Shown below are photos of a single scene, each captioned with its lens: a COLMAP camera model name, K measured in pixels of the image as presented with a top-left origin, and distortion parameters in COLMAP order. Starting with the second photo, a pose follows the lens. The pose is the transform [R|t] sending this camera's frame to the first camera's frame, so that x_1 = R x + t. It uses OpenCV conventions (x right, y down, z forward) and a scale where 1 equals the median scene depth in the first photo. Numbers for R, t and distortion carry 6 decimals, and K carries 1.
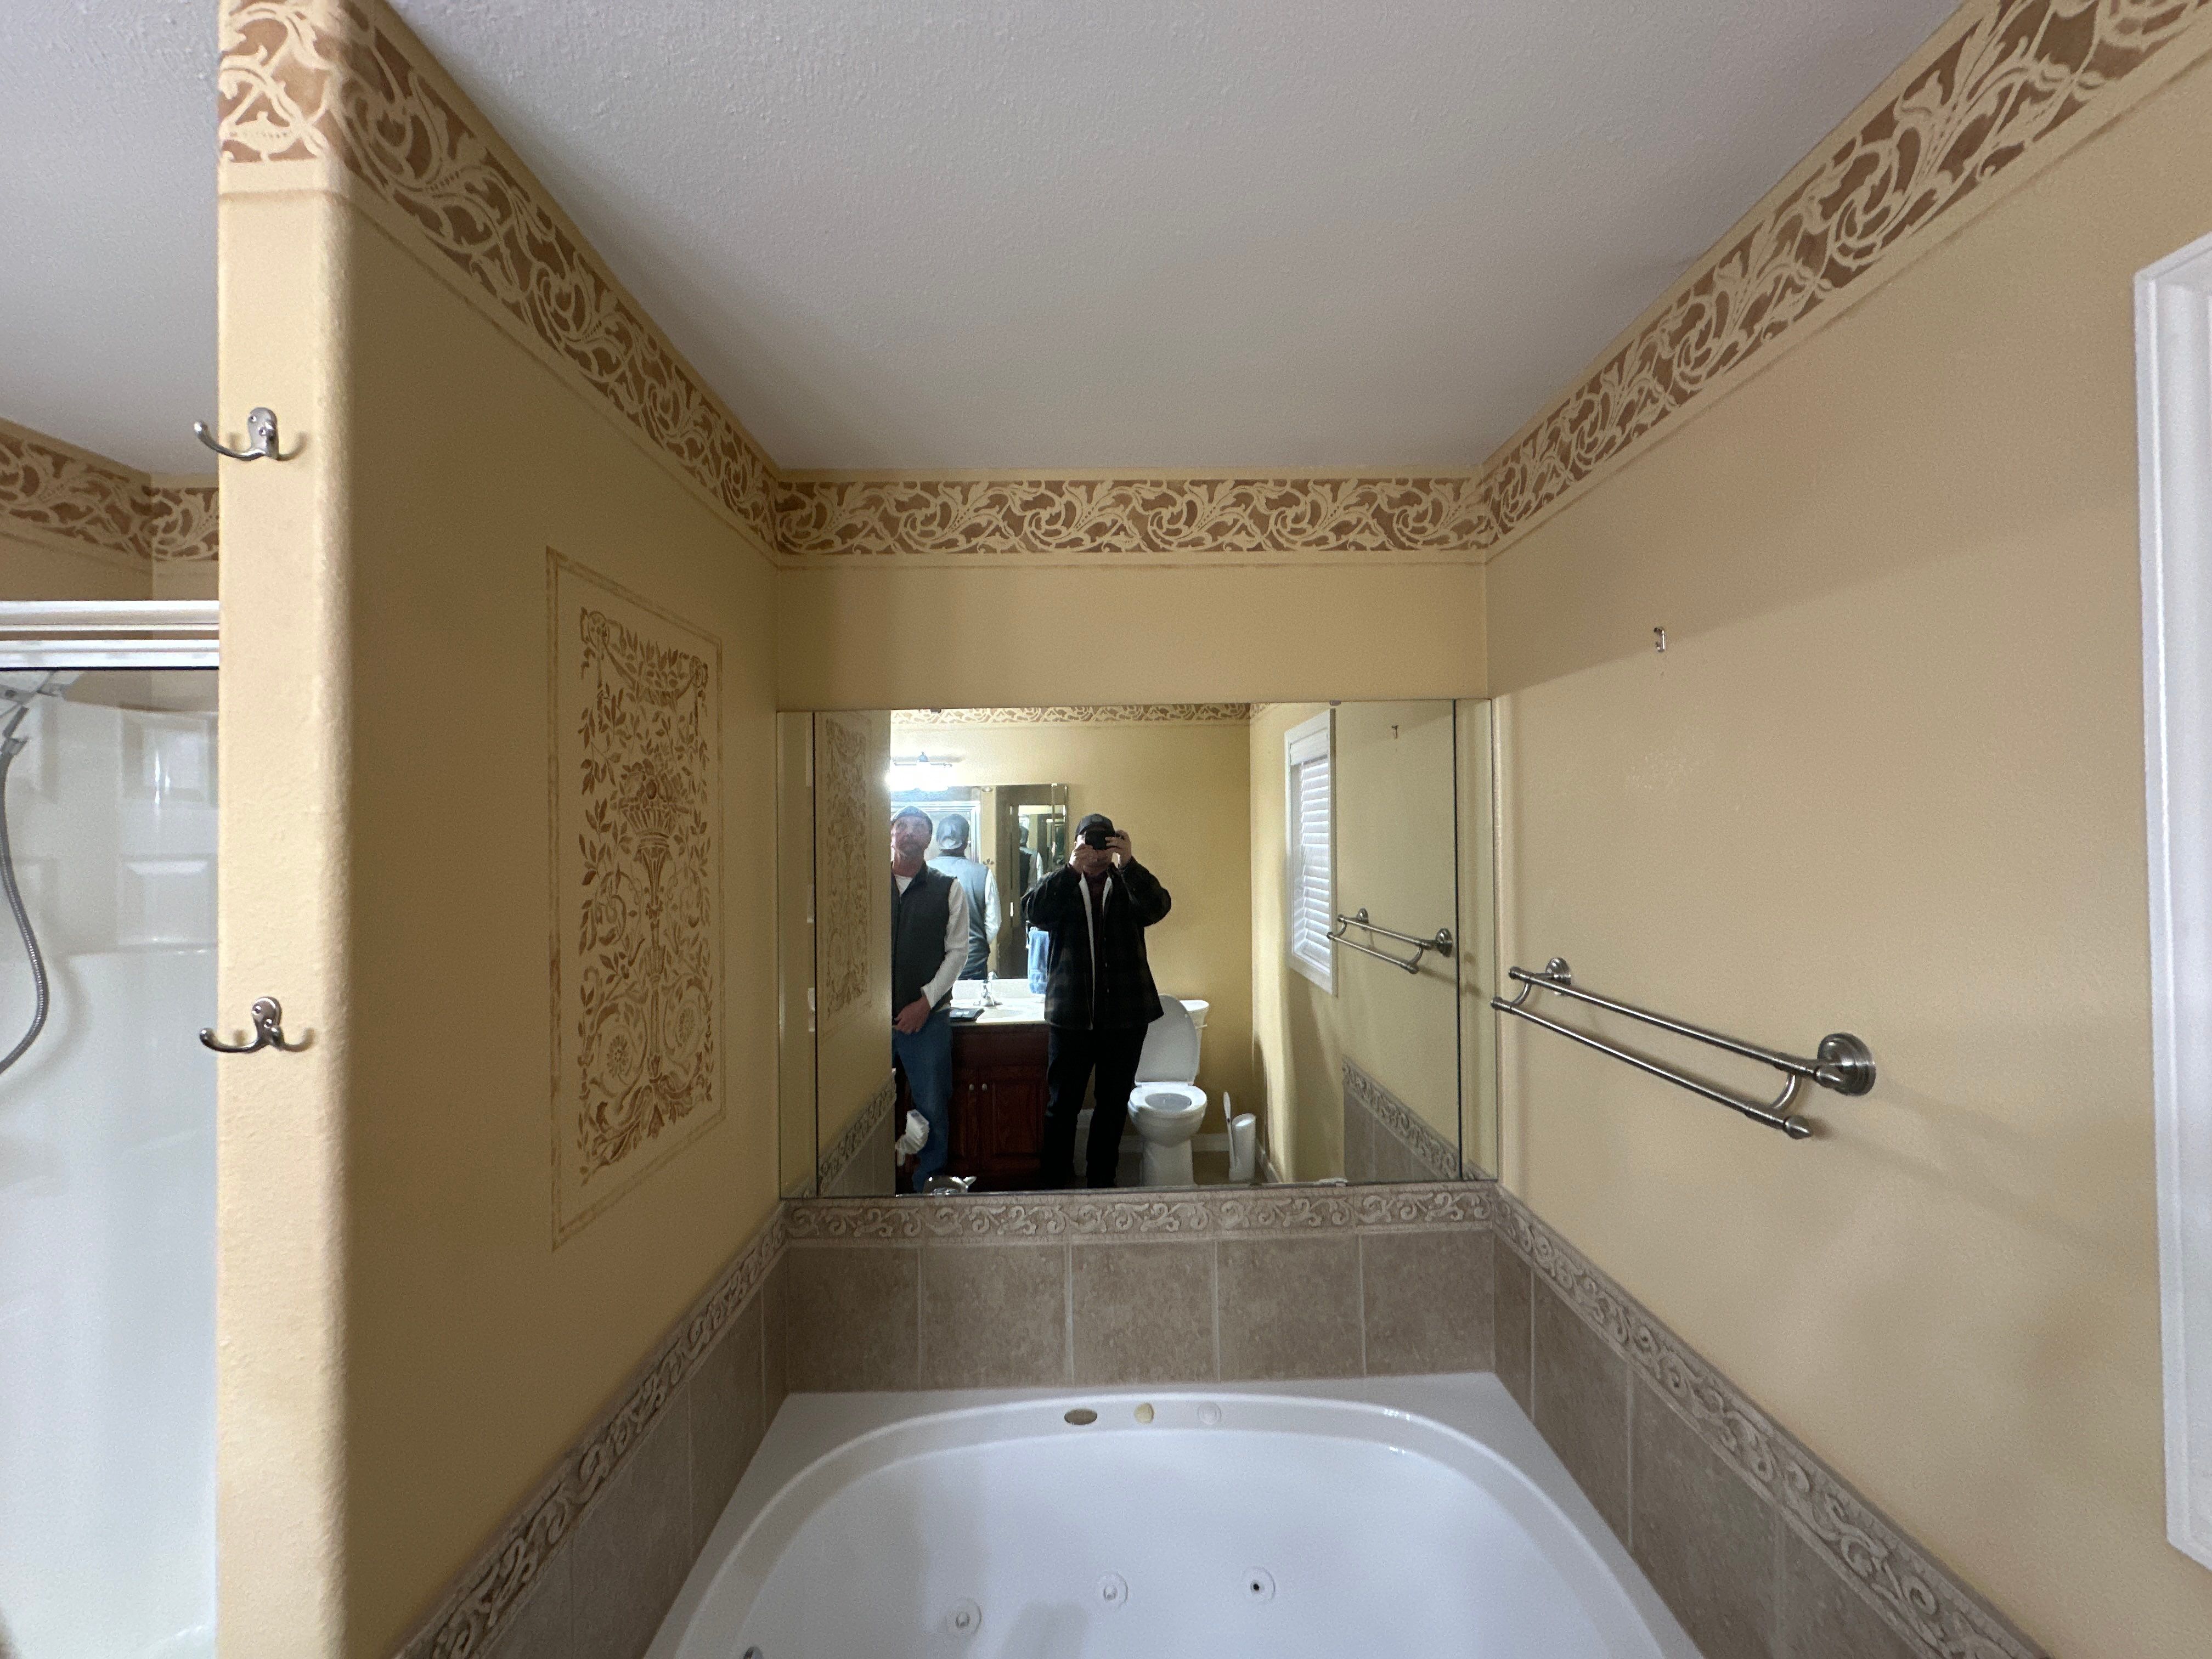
lens RADIAL K [[882.7, 0, 1097.7], [0, 882.7, 814.8], [0, 0, 1]] dist [-0.002433, 0.000826]
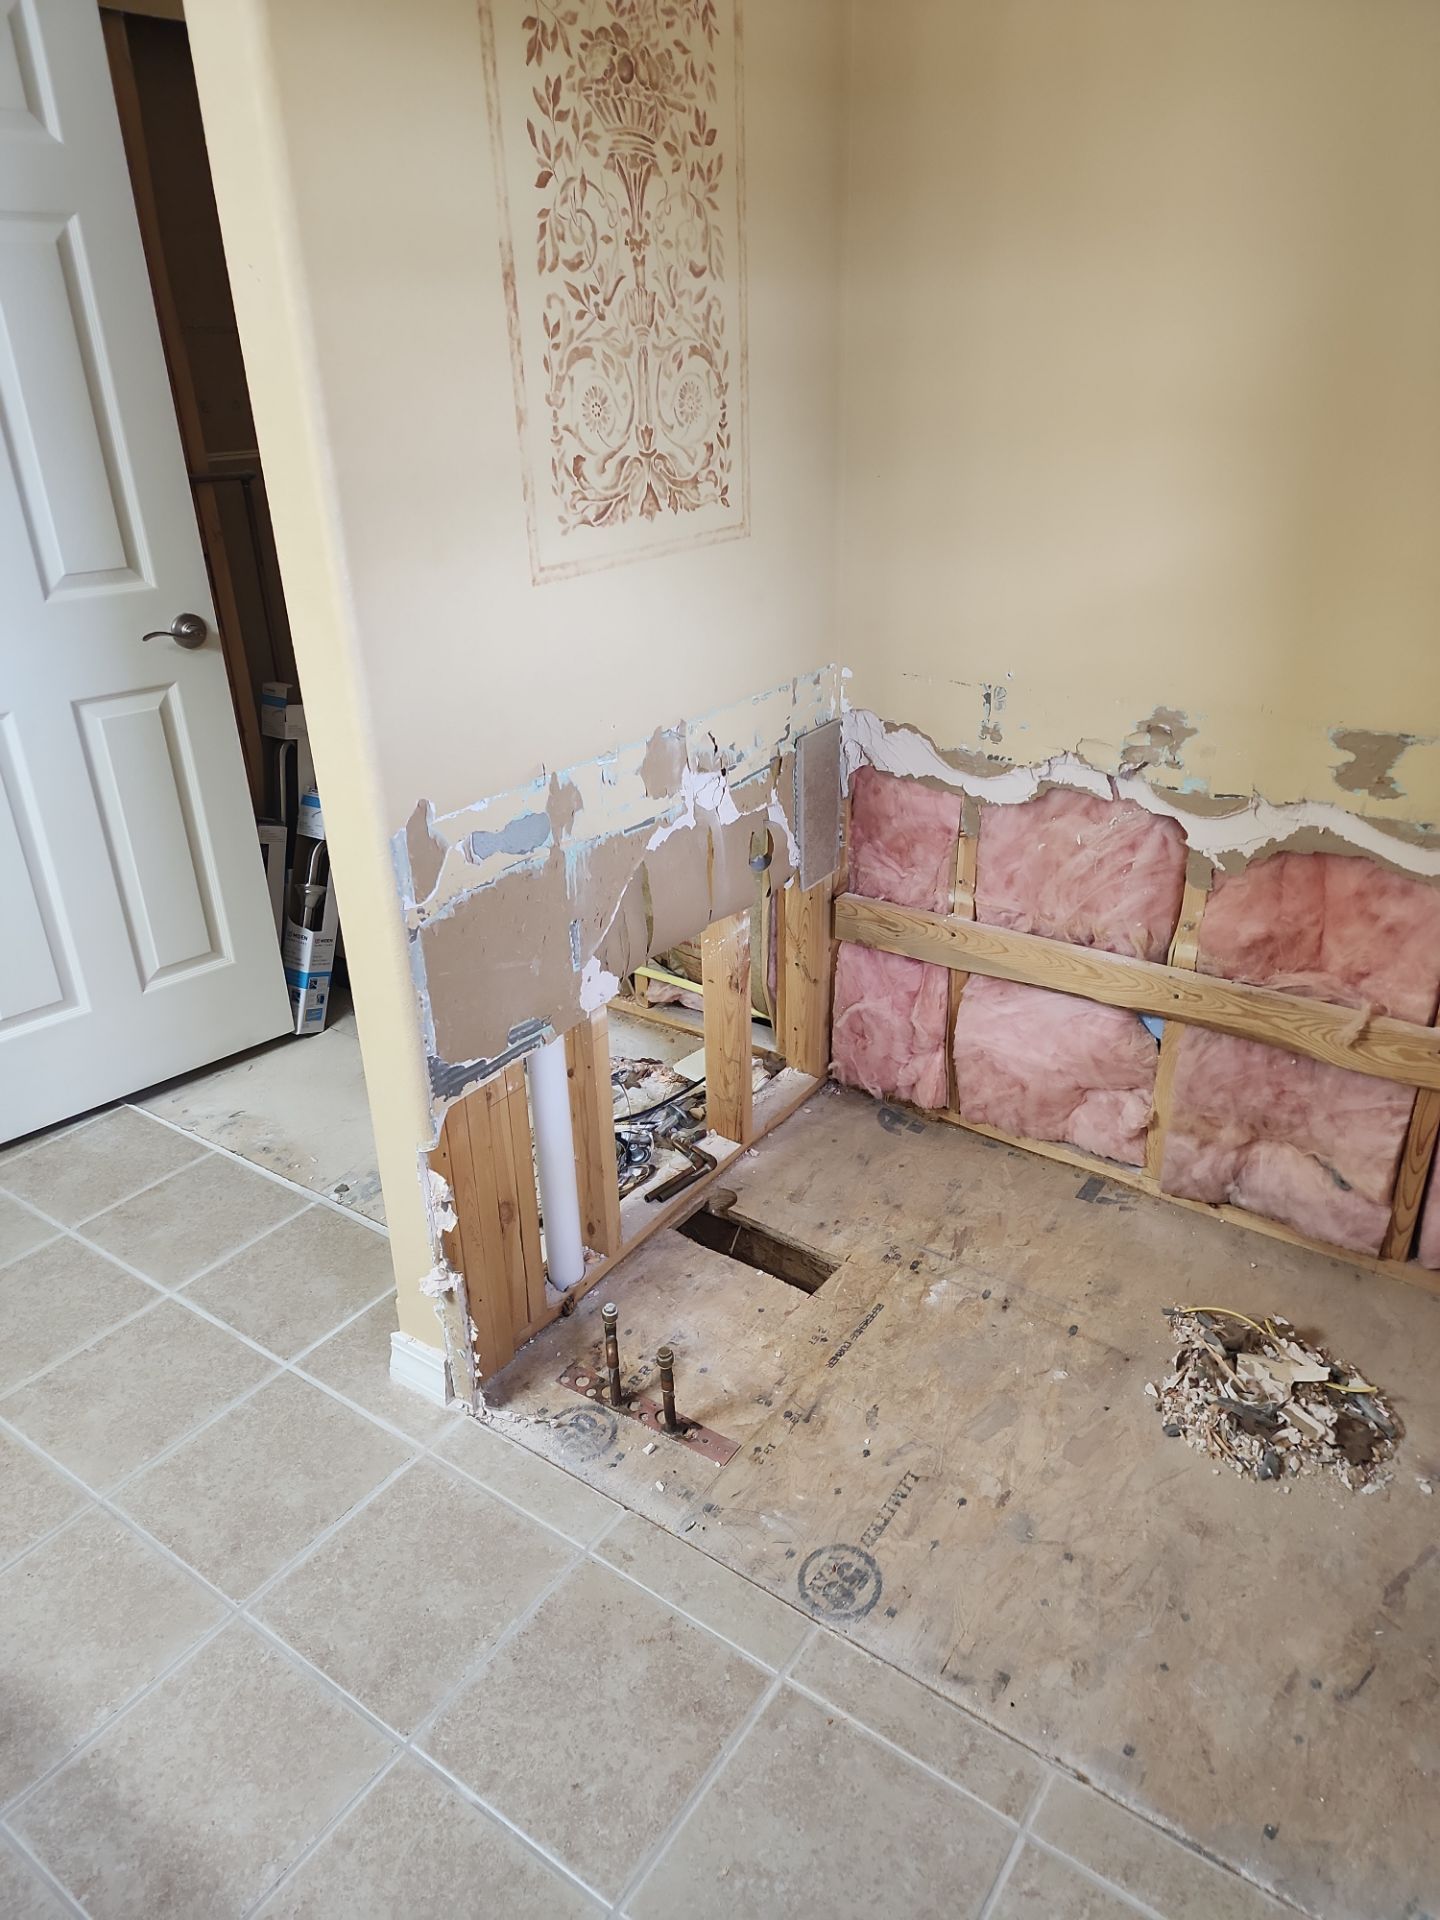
lens RADIAL K [[1290.6, 0, 726.3], [0, 1290.6, 961.8], [0, 0, 1]] dist [0.059370, -0.045659]
pose [[0.809077, 0.251612, -0.531117, 0.362574], [0.021625, 0.890360, 0.454743, 0.133823], [0.587304, -0.379407, 0.714929, -0.109350]]
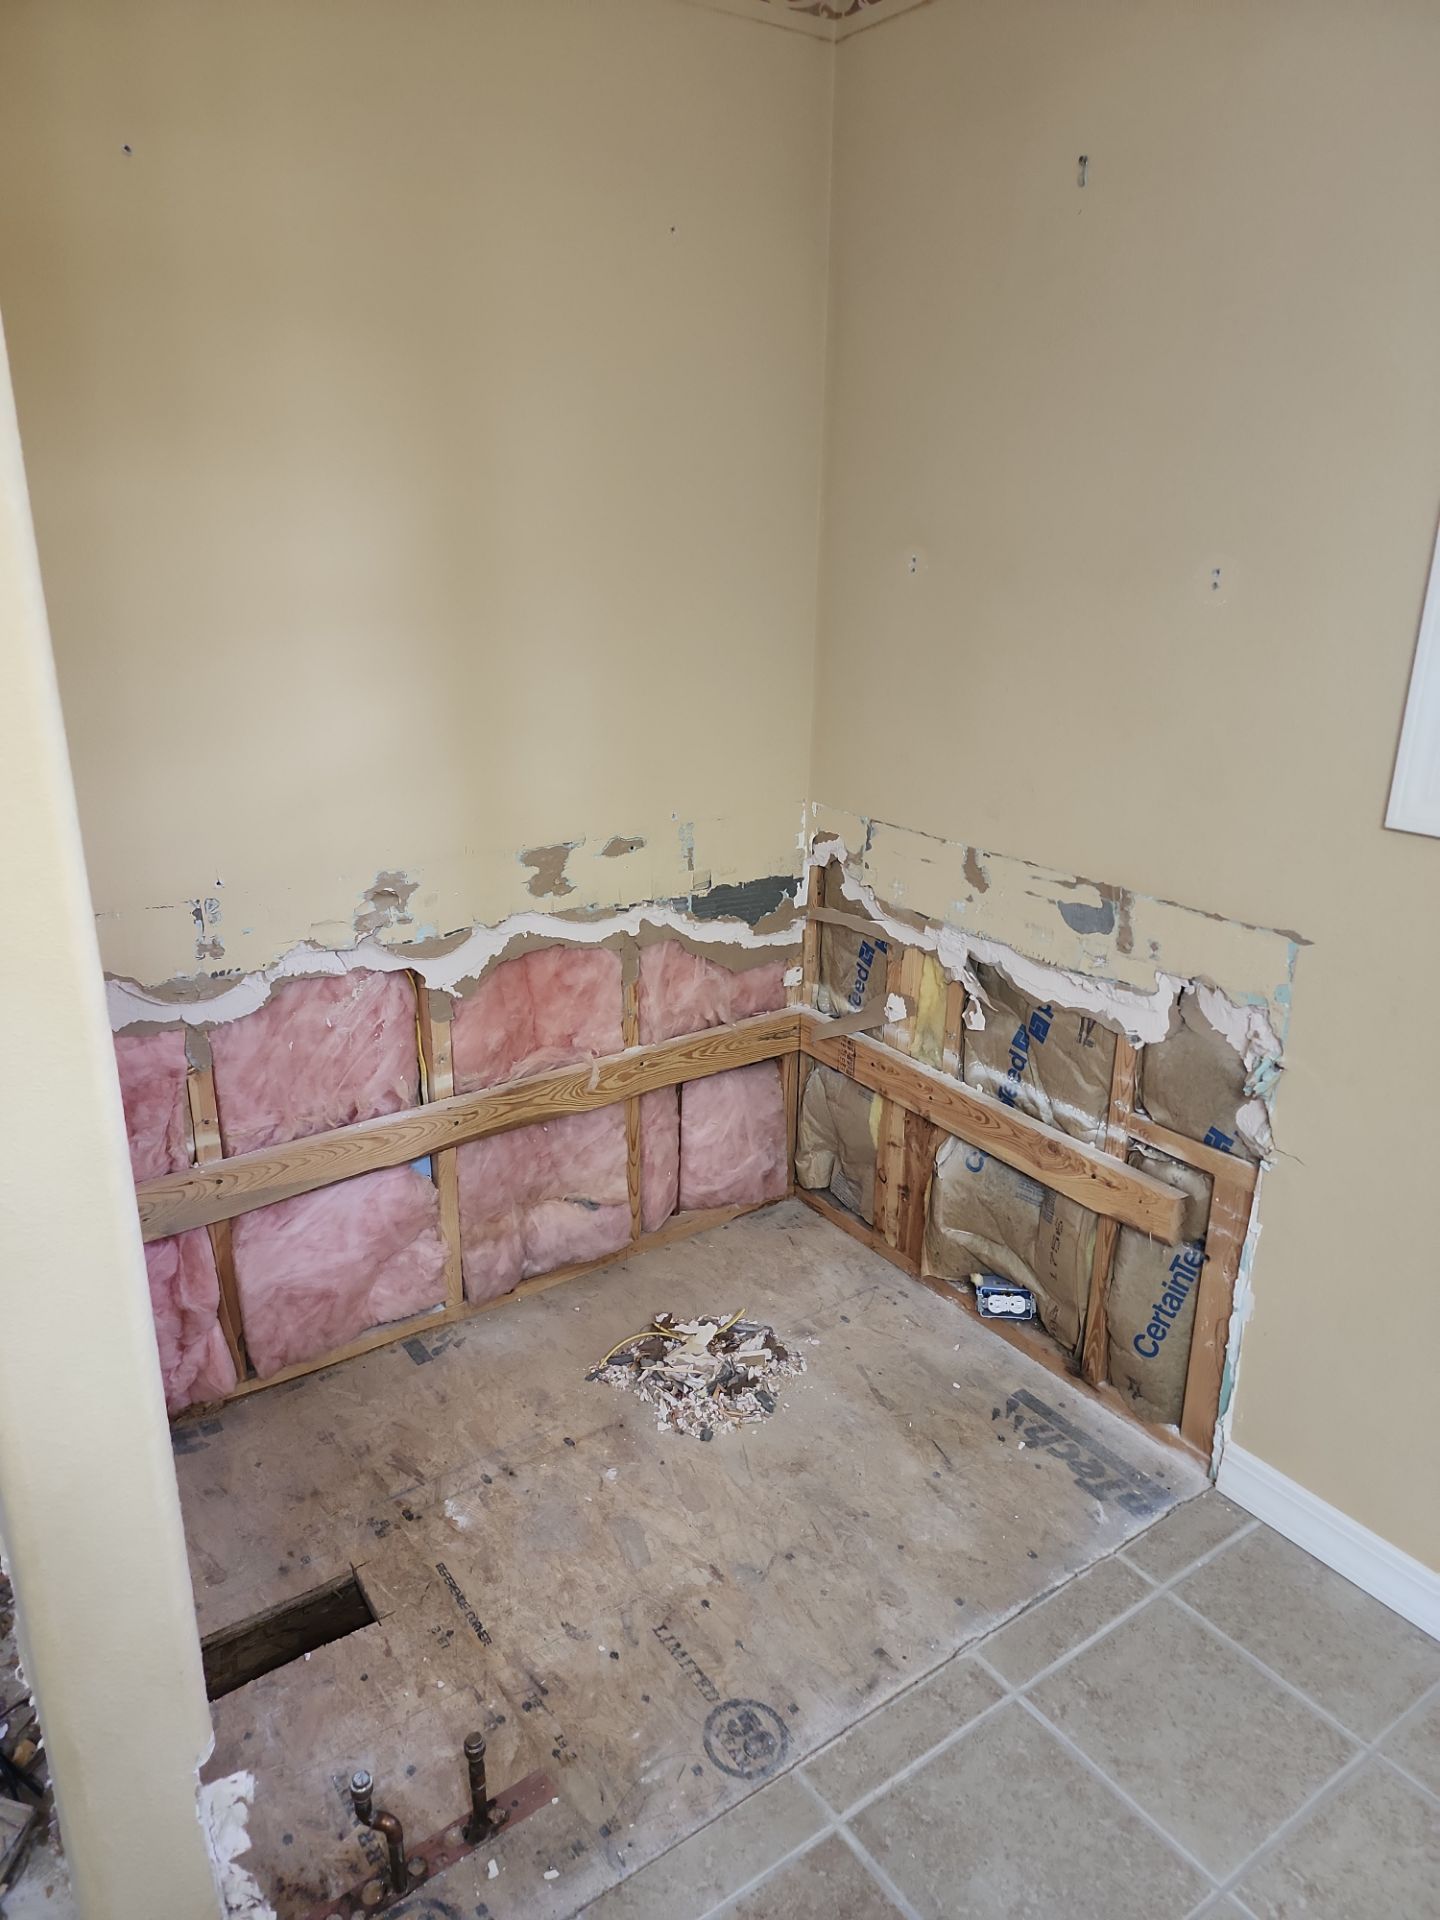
lens RADIAL K [[1290.6, 0, 735.5], [0, 1290.6, 918.3], [0, 0, 1]] dist [0.059370, -0.045659]
pose [[0.818670, -0.150906, 0.554082, -0.532599], [-0.027726, 0.953344, 0.300611, 0.129095], [-0.573594, -0.261464, 0.776290, -0.124784]]
